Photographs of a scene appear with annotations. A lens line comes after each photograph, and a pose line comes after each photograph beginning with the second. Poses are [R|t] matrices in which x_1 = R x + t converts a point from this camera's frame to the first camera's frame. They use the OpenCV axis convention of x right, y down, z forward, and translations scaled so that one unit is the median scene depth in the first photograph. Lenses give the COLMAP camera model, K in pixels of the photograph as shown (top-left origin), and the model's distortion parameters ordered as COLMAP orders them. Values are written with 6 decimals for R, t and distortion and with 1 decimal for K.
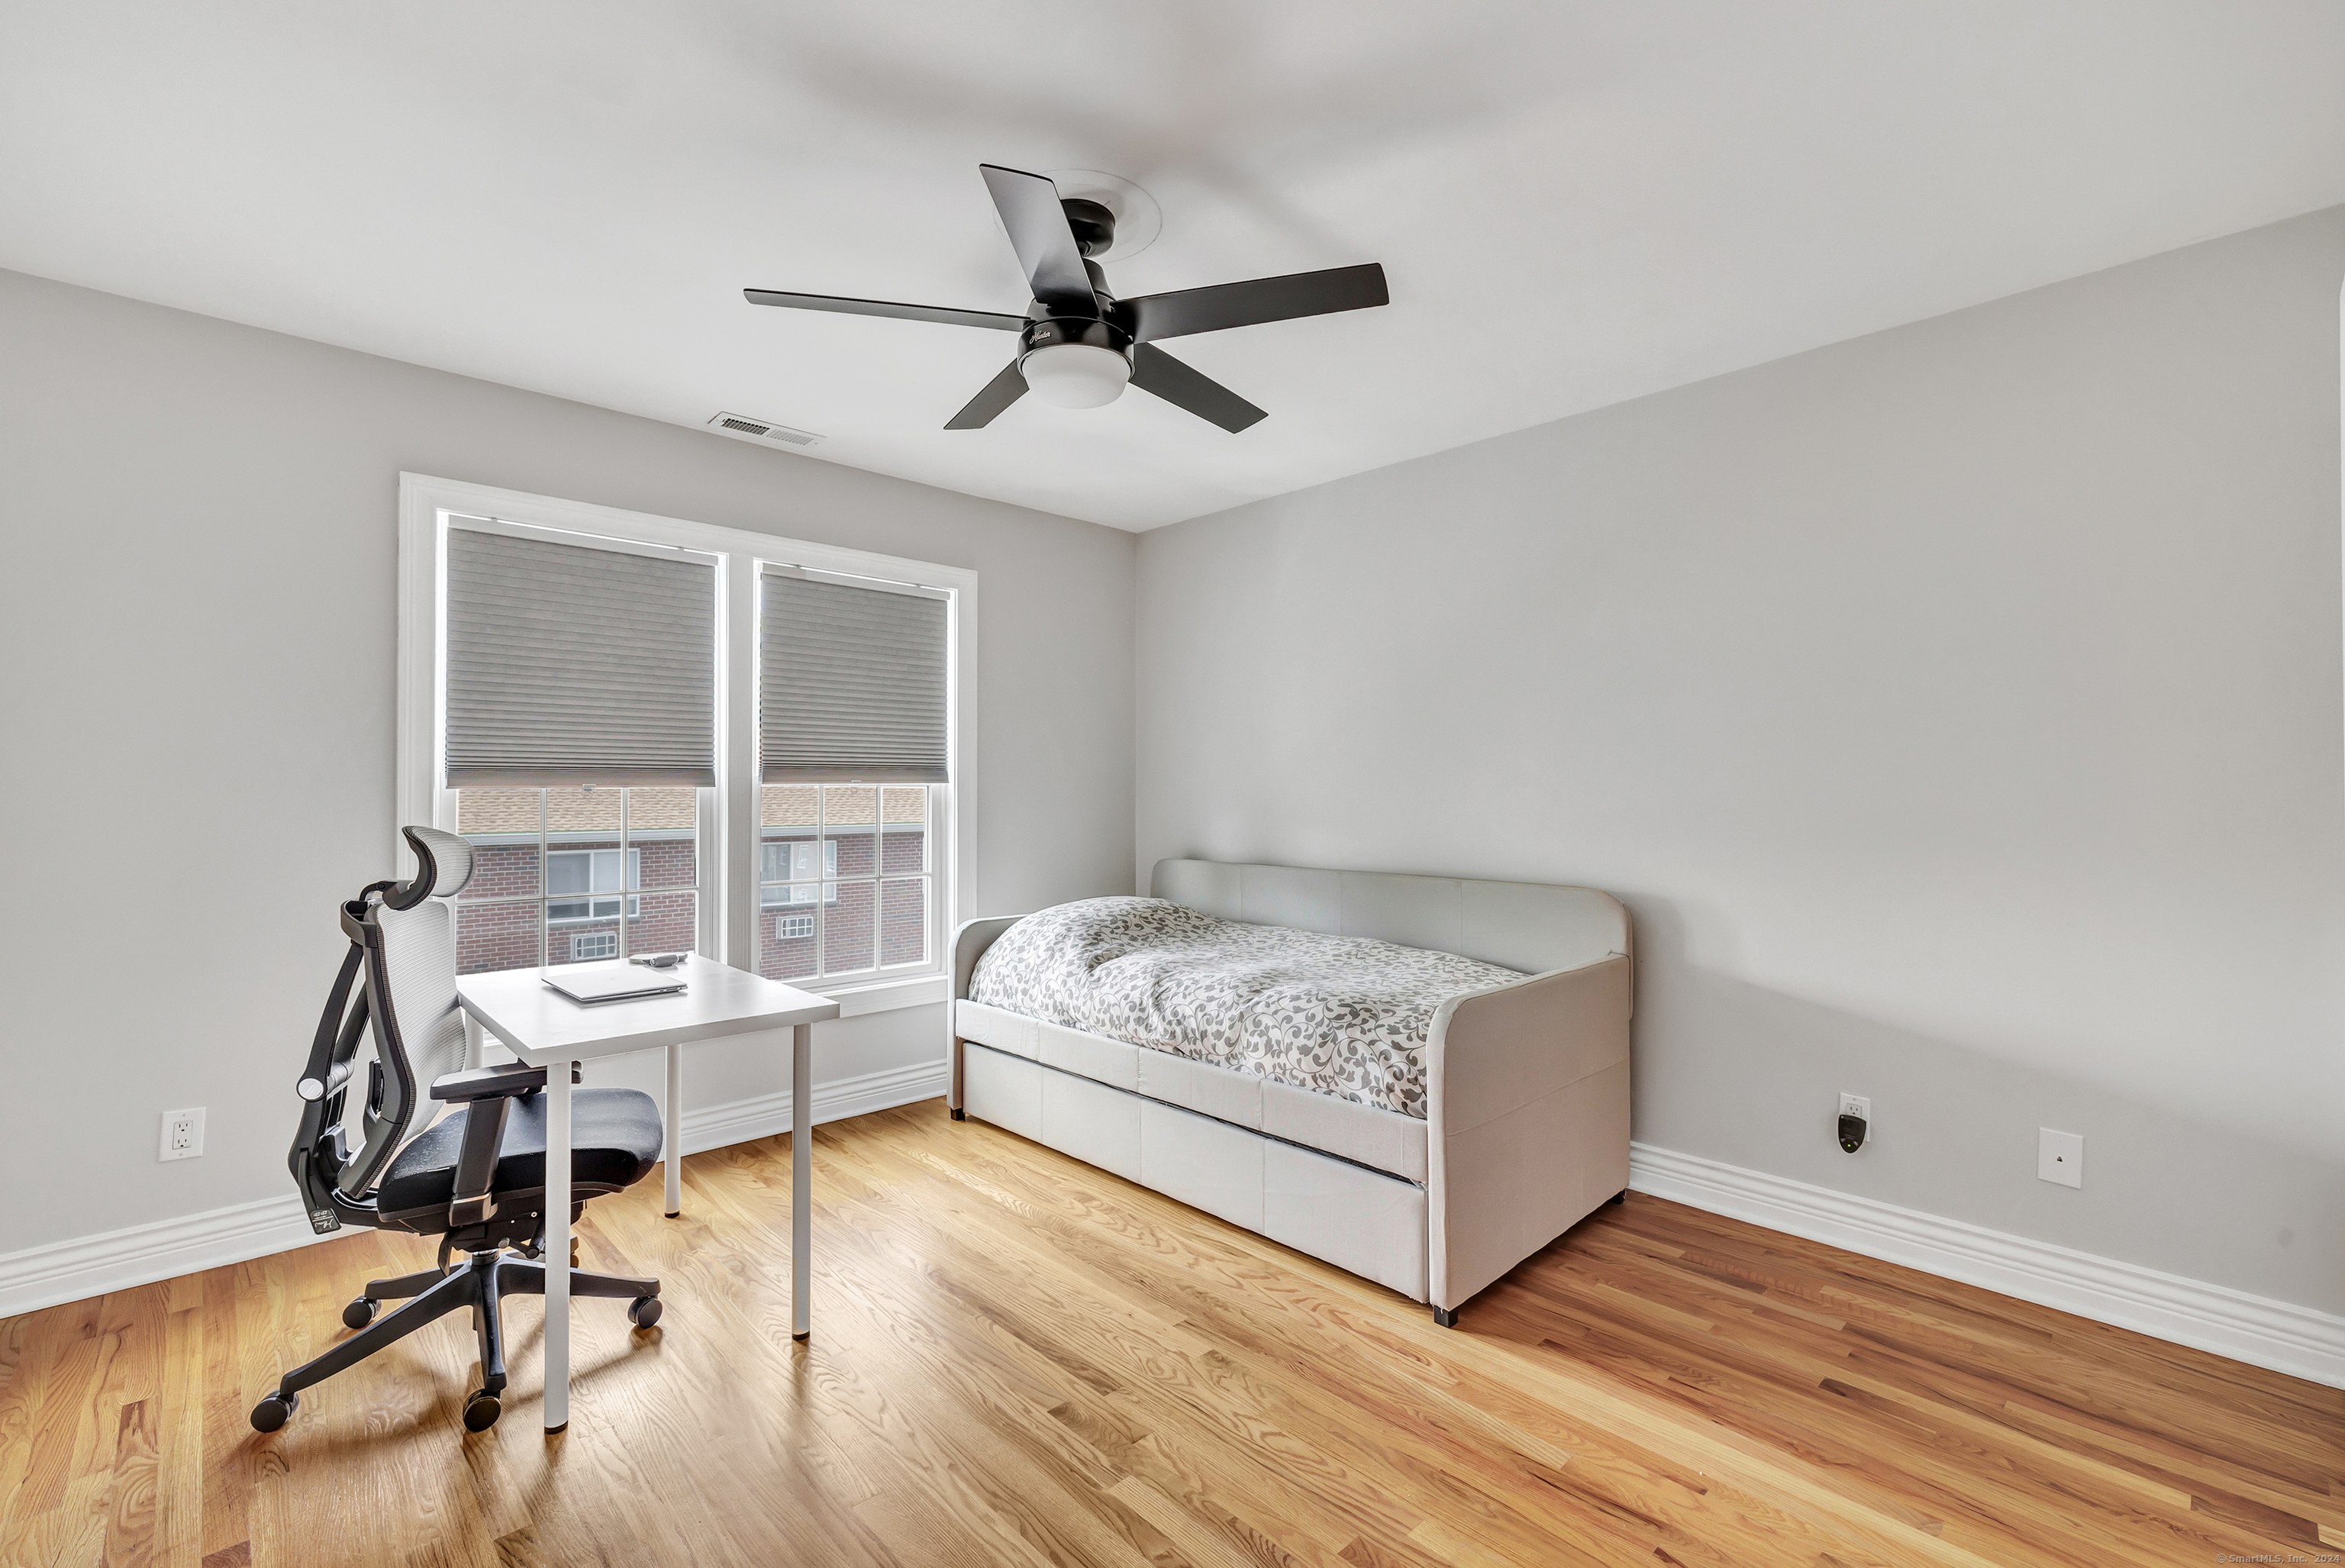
lens RADIAL K [[1015.0, 0, 1171.0], [0, 1015.0, 785.7], [0, 0, 1]] dist [0.000708, 0.000135]
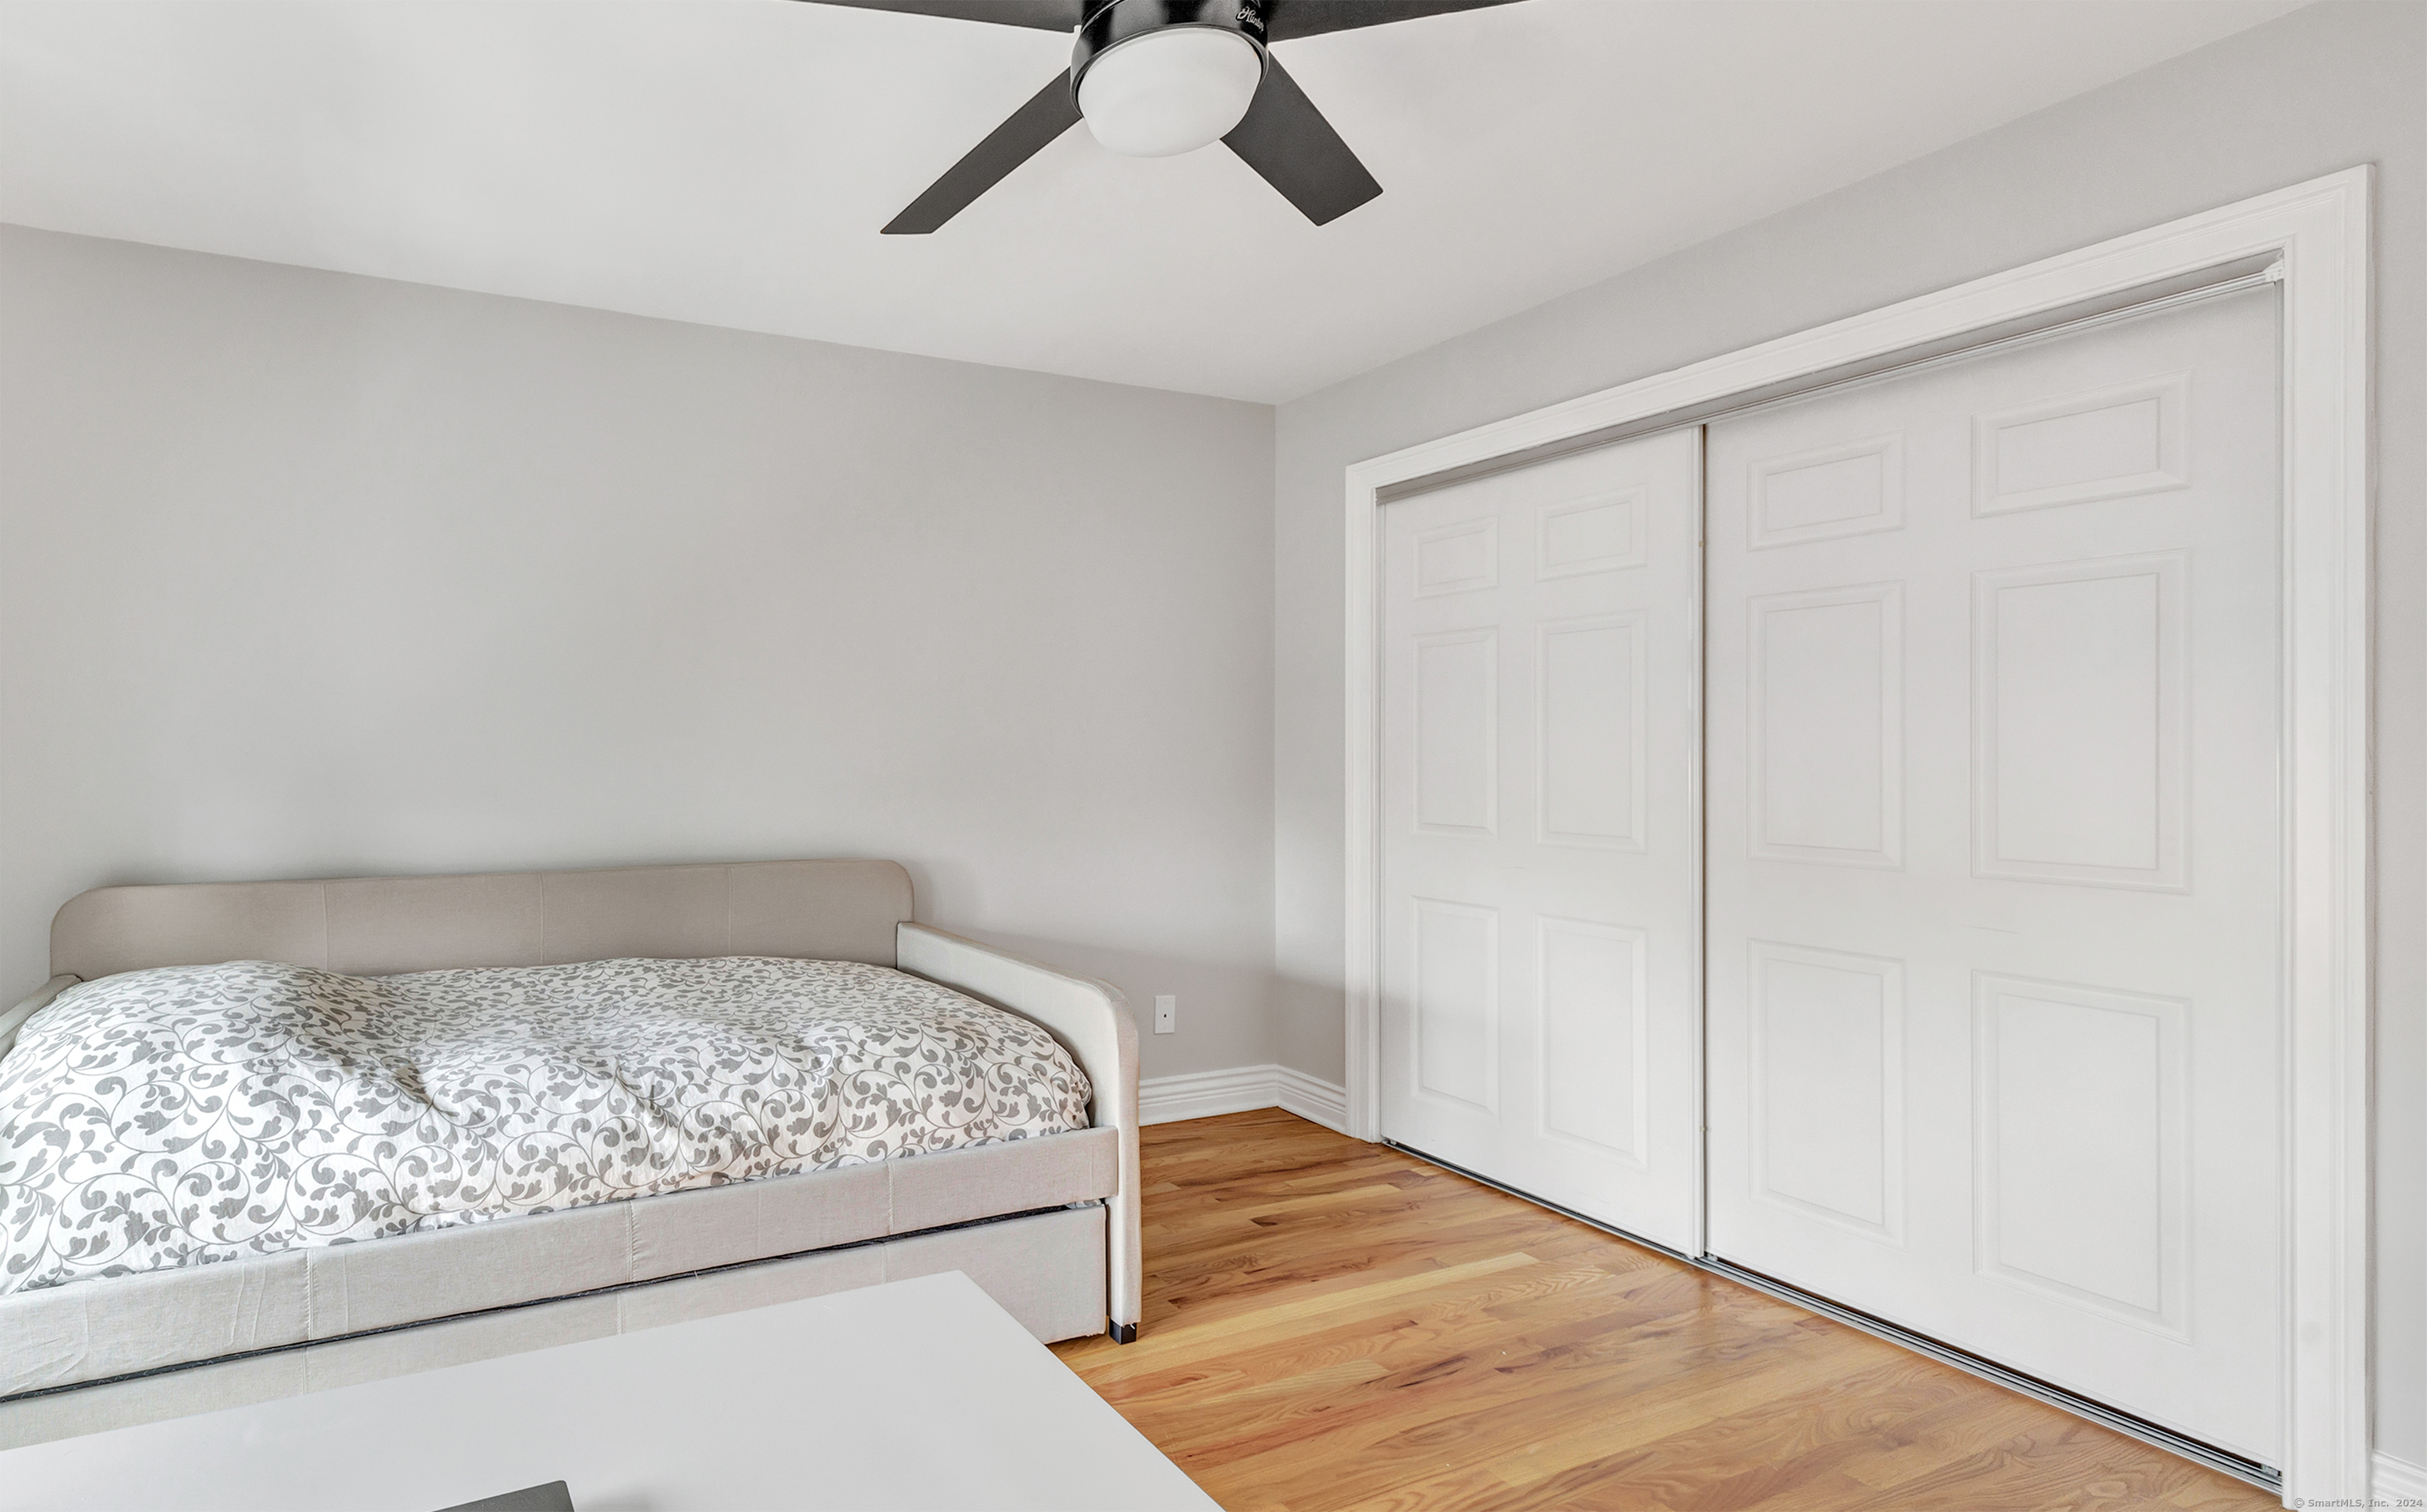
lens RADIAL K [[992.6, 0, 1212.4], [0, 992.6, 754.9], [0, 0, 1]] dist [0.000449, 0.000102]
pose [[0.375454, -0.002290, 0.926838, -0.462216], [-0.004371, 0.999981, 0.004241, 0.000995], [-0.926831, -0.005644, 0.375437, 0.526235]]
